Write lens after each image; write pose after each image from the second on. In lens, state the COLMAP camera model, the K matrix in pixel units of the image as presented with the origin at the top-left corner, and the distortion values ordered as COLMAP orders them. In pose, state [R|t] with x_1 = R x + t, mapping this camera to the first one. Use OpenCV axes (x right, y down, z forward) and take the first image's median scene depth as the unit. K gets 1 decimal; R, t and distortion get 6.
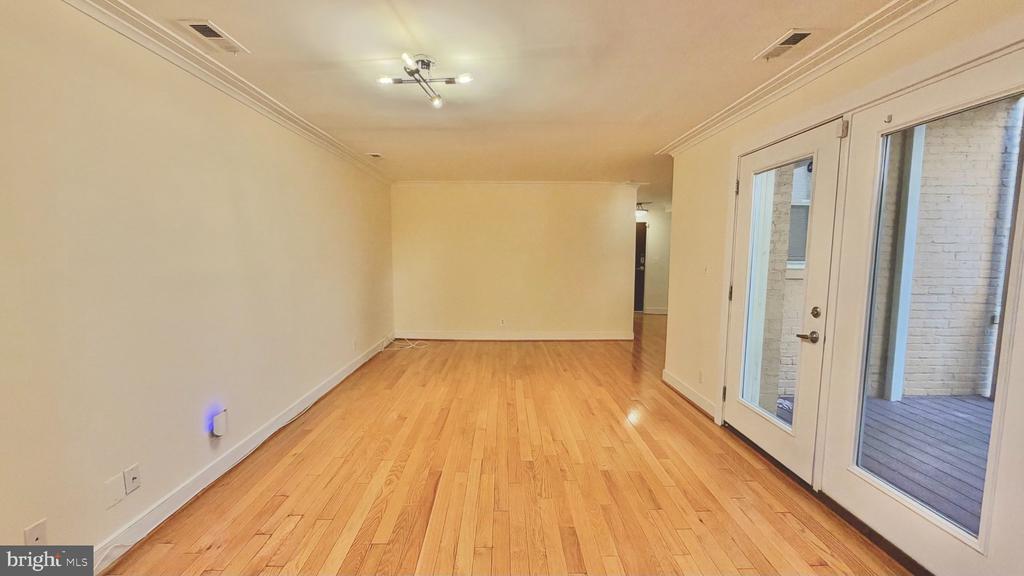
lens RADIAL K [[408.2, 0, 513.1], [0, 408.2, 287.4], [0, 0, 1]] dist [-0.001525, 0.000594]
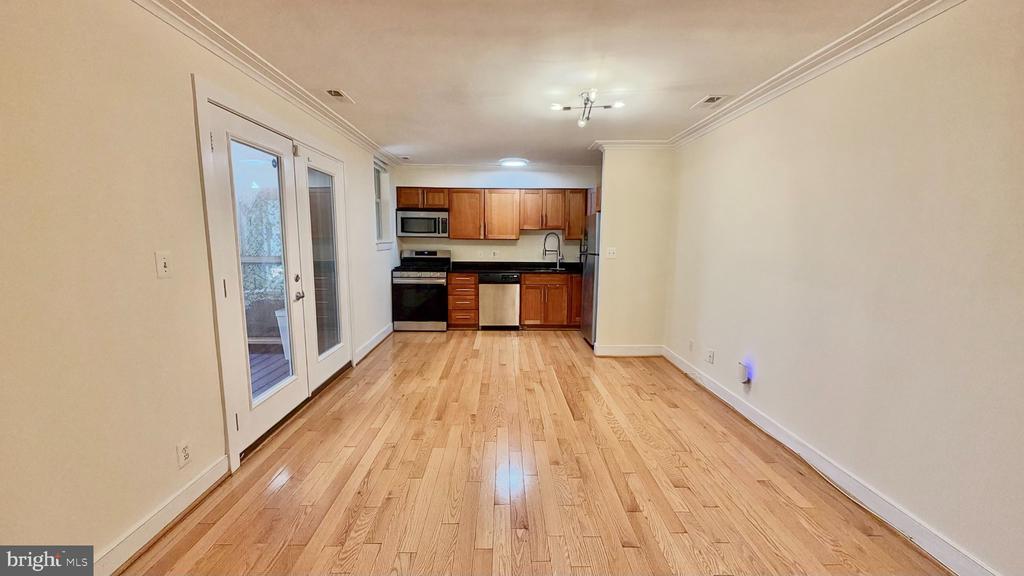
lens RADIAL K [[408.2, 0, 512.3], [0, 408.2, 290.8], [0, 0, 1]] dist [-0.001525, 0.000594]
pose [[-0.999889, -0.014610, -0.002789, 0.018514], [-0.014868, 0.976738, 0.213920, -0.178457], [-0.000402, 0.213938, -0.976847, 2.094467]]
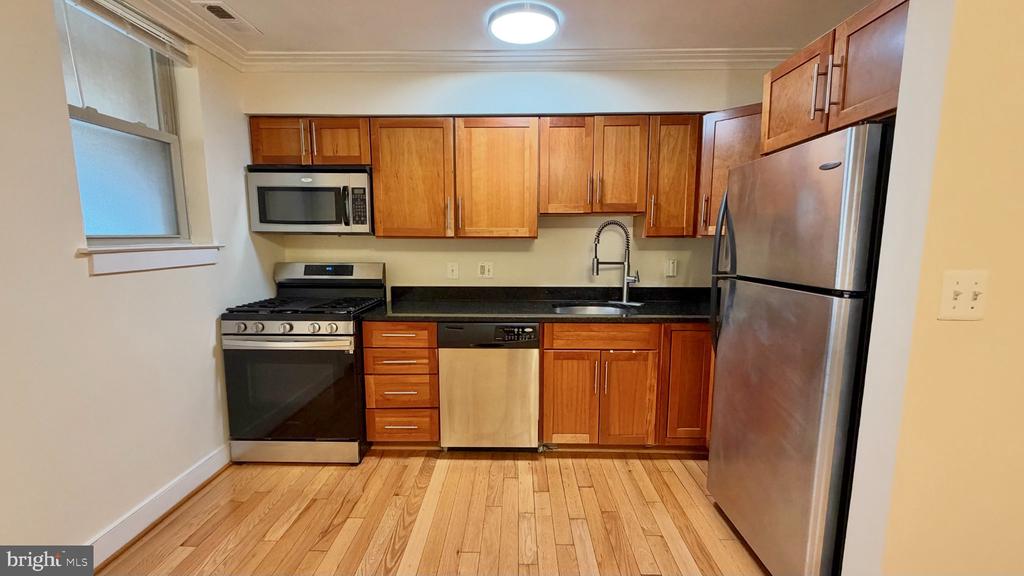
lens RADIAL K [[408.2, 0, 513.8], [0, 408.2, 289.3], [0, 0, 1]] dist [-0.001525, 0.000594]
pose [[-0.999226, -0.012330, 0.037366, -0.005532], [-0.004009, 0.976595, 0.215050, -0.047555], [-0.039143, 0.214734, -0.975888, 0.657139]]
